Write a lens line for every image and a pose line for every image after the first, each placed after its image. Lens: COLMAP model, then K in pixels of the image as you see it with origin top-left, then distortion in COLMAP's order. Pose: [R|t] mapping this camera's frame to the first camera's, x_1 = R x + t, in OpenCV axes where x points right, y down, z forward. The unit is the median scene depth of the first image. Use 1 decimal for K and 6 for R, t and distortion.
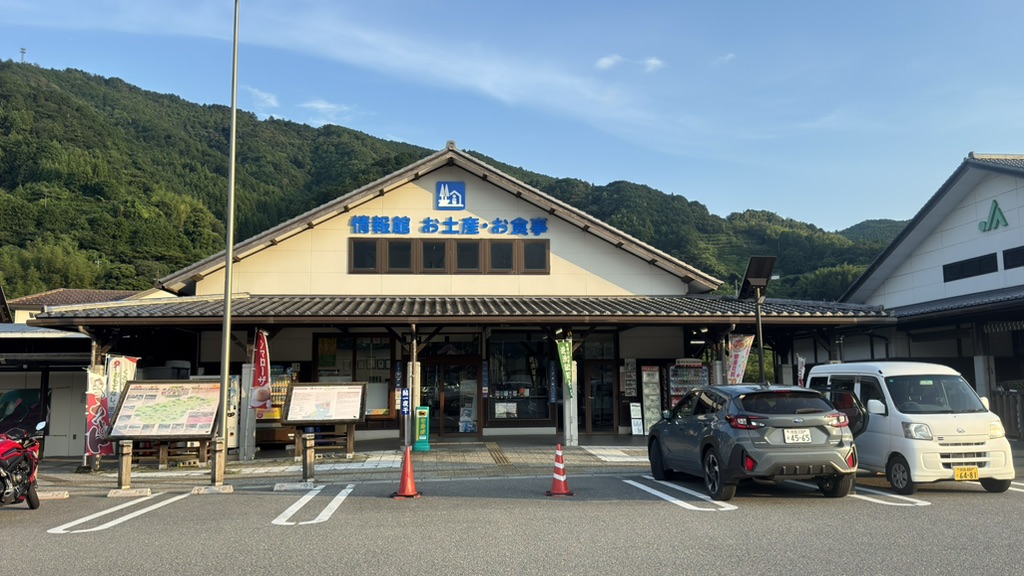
lens RADIAL K [[827.1, 0, 505.3], [0, 827.1, 287.1], [0, 0, 1]] dist [0.104161, -0.132774]
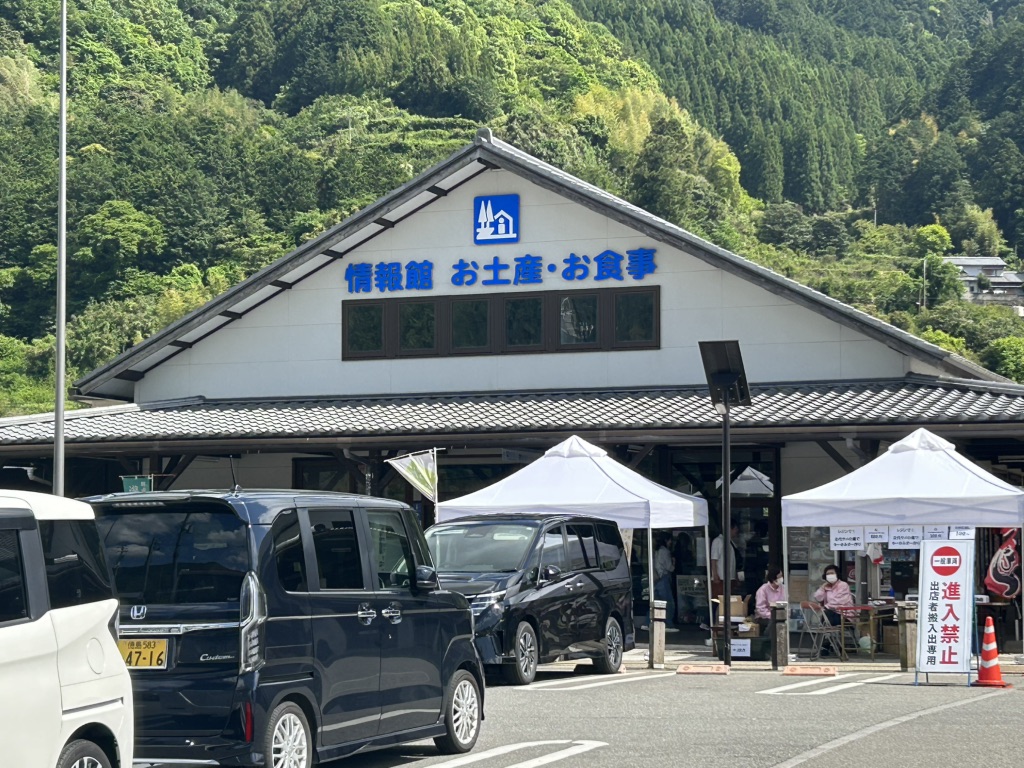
lens RADIAL K [[2167.0, 0, 518.2], [0, 2167.0, 381.7], [0, 0, 1]] dist [0.098953, 0.000000]
pose [[0.899201, -0.028194, -0.436627, 0.615026], [0.047178, 0.998351, 0.032695, -0.045849], [0.434985, -0.049998, 0.899049, -0.374398]]
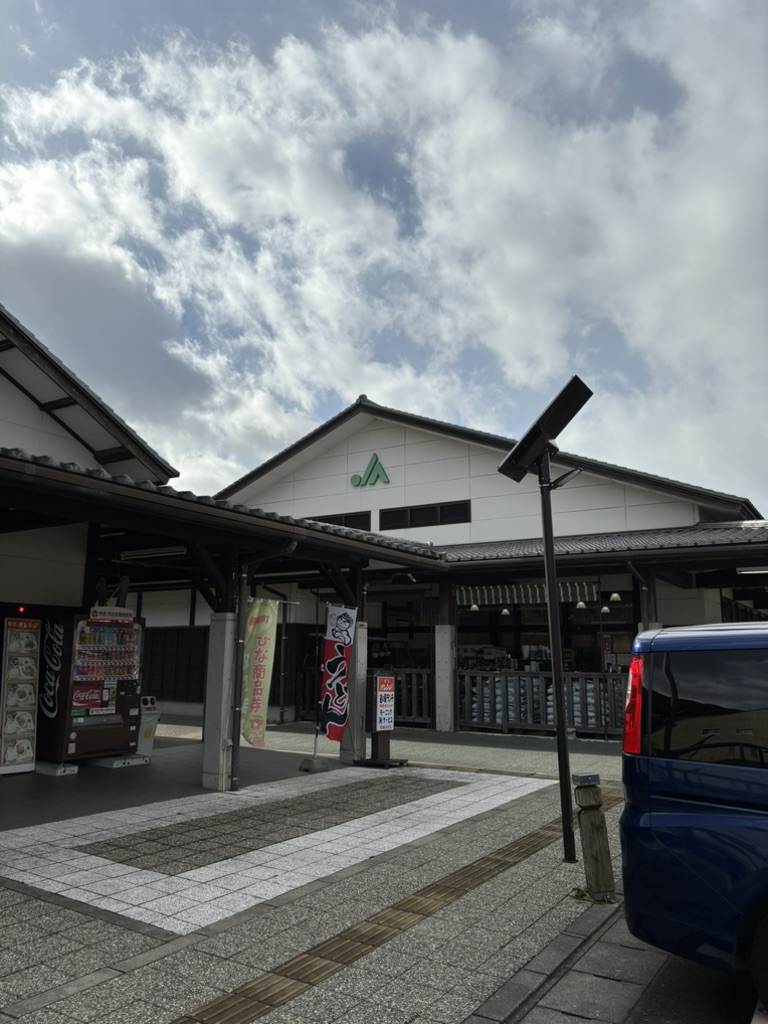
lens RADIAL K [[769.1, 0, 390.7], [0, 769.1, 510.8], [0, 0, 1]] dist [0.040085, -0.026047]
pose [[0.598191, 0.163117, 0.784576, -0.052834], [-0.107683, 0.986546, -0.123006, 0.066114], [-0.794085, -0.010904, 0.607708, 0.568926]]
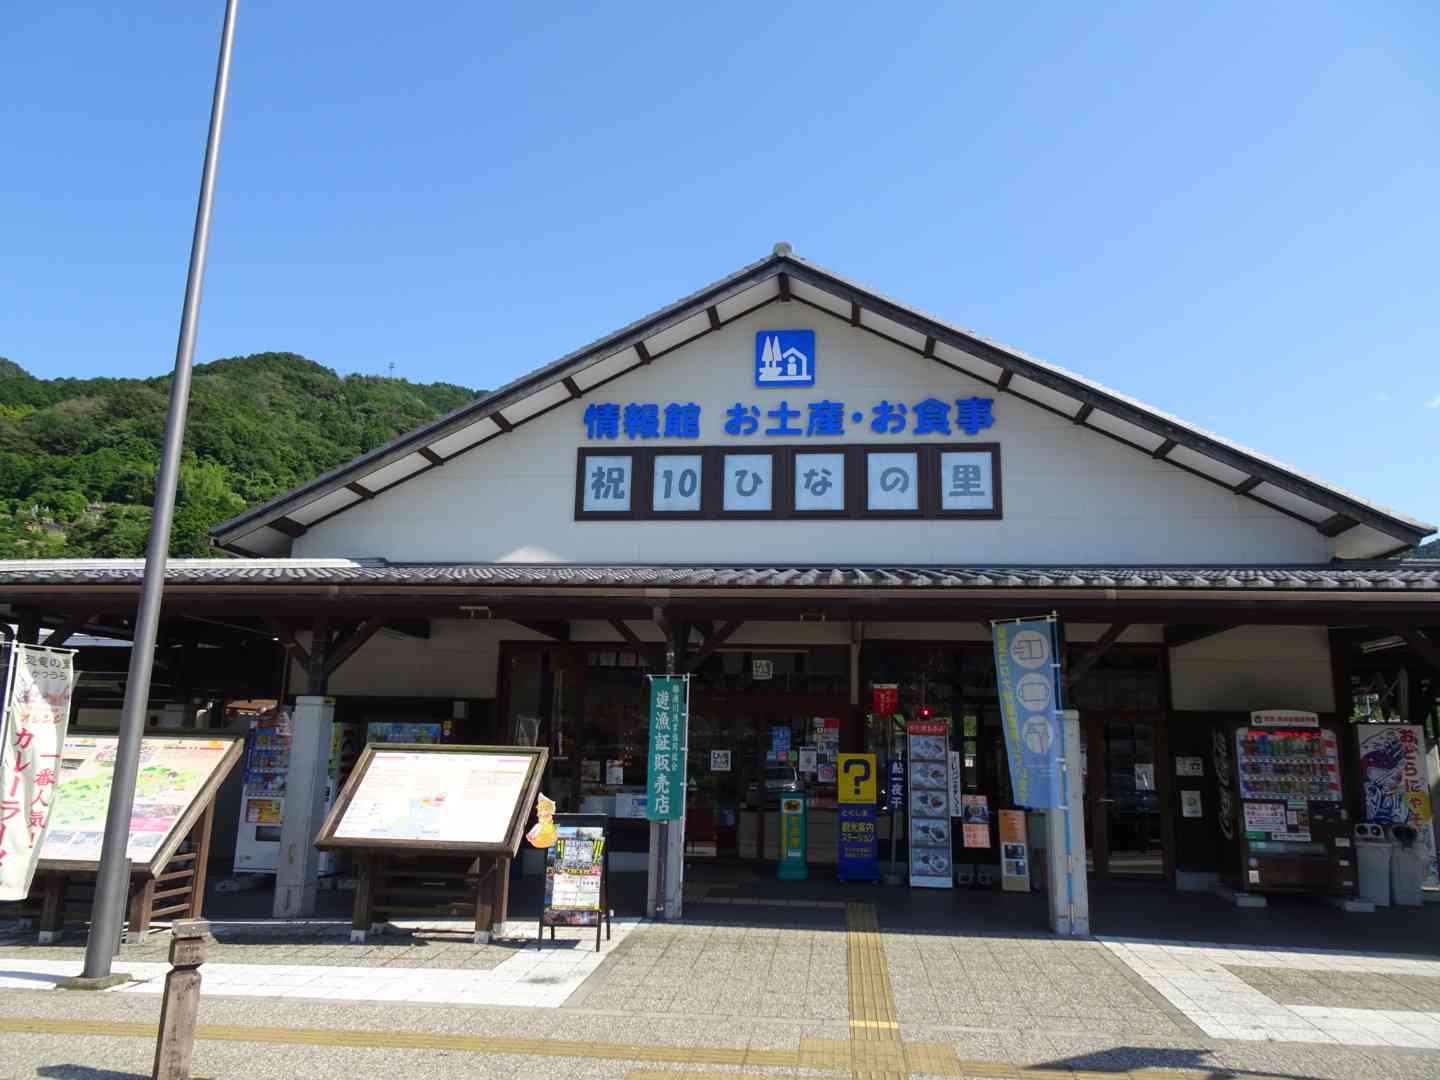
lens RADIAL K [[1027.7, 0, 711.1], [0, 1027.7, 531.8], [0, 0, 1]] dist [0.001741, 0.021090]
pose [[0.977390, -0.013262, -0.211029, 0.016707], [-0.006675, 0.995599, -0.093482, 0.045912], [0.211340, 0.092777, 0.972999, 0.422872]]
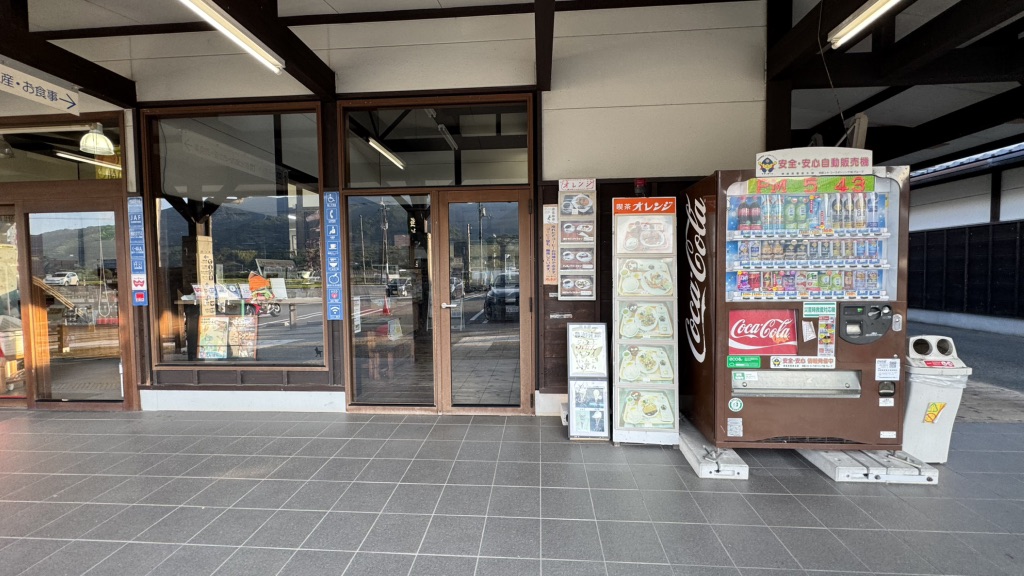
lens RADIAL K [[408.6, 0, 510.2], [0, 408.6, 291.1], [0, 0, 1]] dist [-0.003083, 0.000154]
pose [[0.987661, 0.003859, -0.156560, 0.150232], [0.021920, 0.986449, 0.162599, 0.102013], [0.155066, -0.164024, 0.974192, 0.845064]]
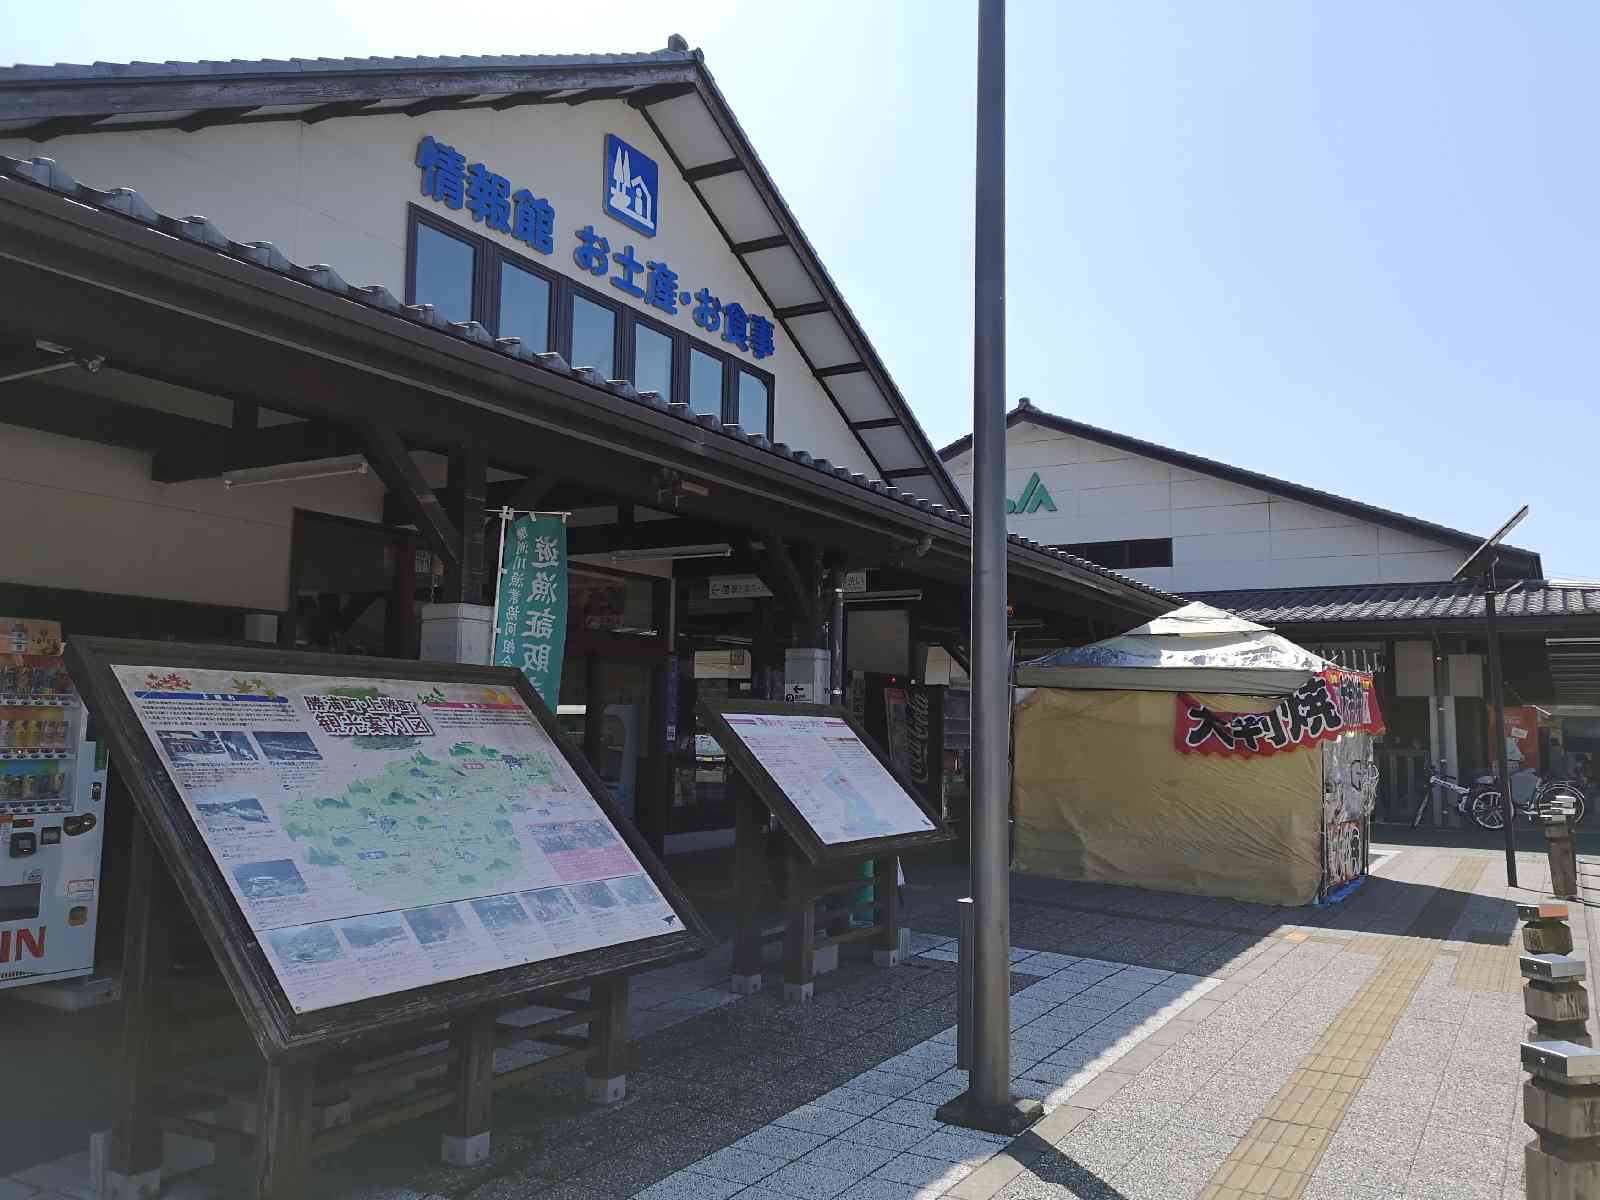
lens RADIAL K [[1289.7, 0, 807.1], [0, 1289.7, 603.1], [0, 0, 1]] dist [0.020429, -0.006026]
pose [[0.575200, 0.099135, 0.811984, -0.458497], [-0.118651, 0.992243, -0.037091, 0.078912], [-0.809362, -0.075008, 0.582501, 0.606392]]
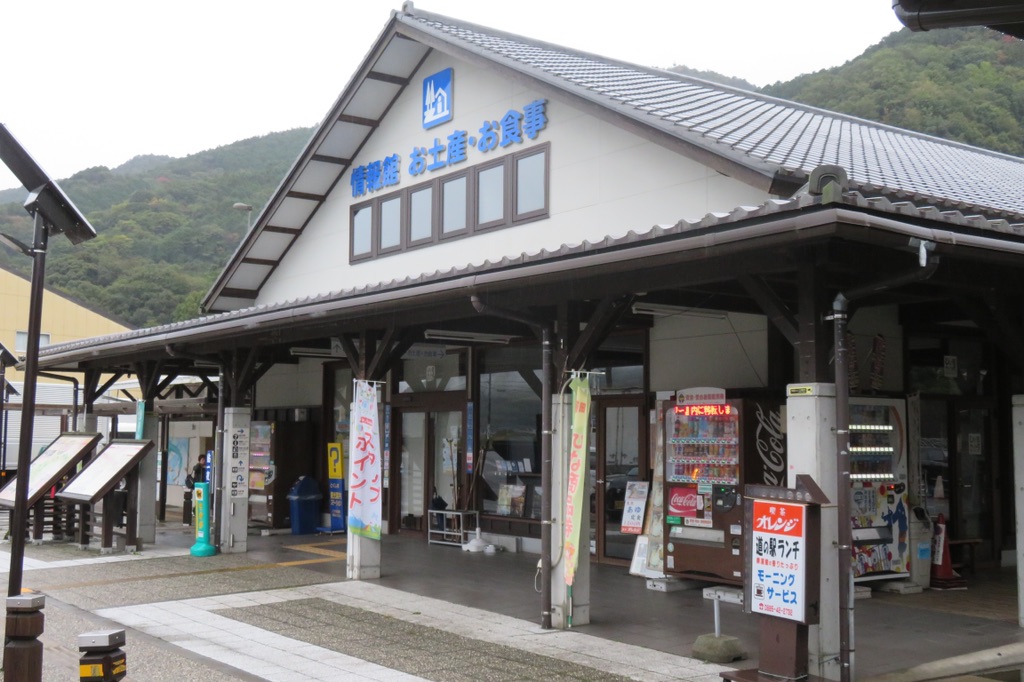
lens RADIAL K [[1190.2, 0, 516.3], [0, 1190.2, 339.8], [0, 0, 1]] dist [0.047759, 0.000000]
pose [[0.514705, -0.058748, -0.855352, 0.622603], [0.090567, 0.995793, -0.013896, 0.062378], [0.852570, -0.070314, 0.517861, 0.632776]]
